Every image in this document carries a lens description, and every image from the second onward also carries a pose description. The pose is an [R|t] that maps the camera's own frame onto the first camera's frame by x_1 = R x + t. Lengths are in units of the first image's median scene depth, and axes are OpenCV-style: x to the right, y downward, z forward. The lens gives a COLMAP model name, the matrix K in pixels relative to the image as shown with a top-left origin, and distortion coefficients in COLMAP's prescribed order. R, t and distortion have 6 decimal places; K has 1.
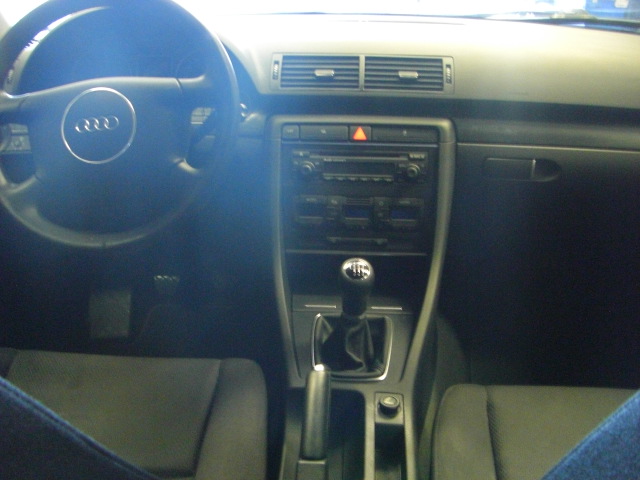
lens RADIAL K [[723.0, 0, 318.9], [0, 723.0, 240.5], [0, 0, 1]] dist [-0.131016, 0.000000]
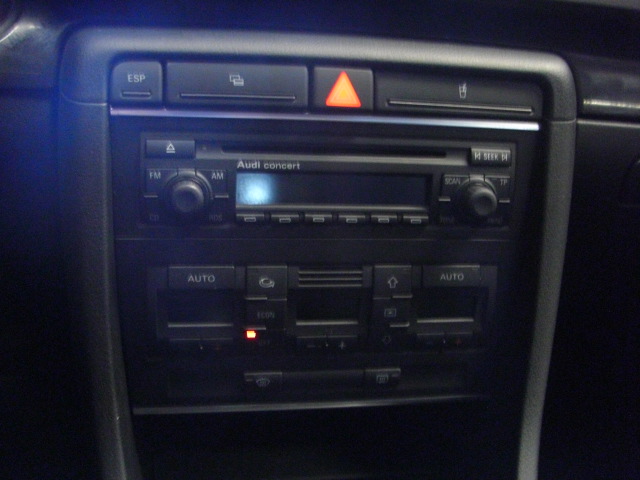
lens RADIAL K [[723.0, 0, 314.5], [0, 723.0, 243.3], [0, 0, 1]] dist [-0.131016, 0.000000]
pose [[0.974257, -0.026825, 0.223841, -0.035074], [0.004695, 0.995095, 0.098815, -0.108519], [-0.225393, -0.095220, 0.969604, 0.658842]]
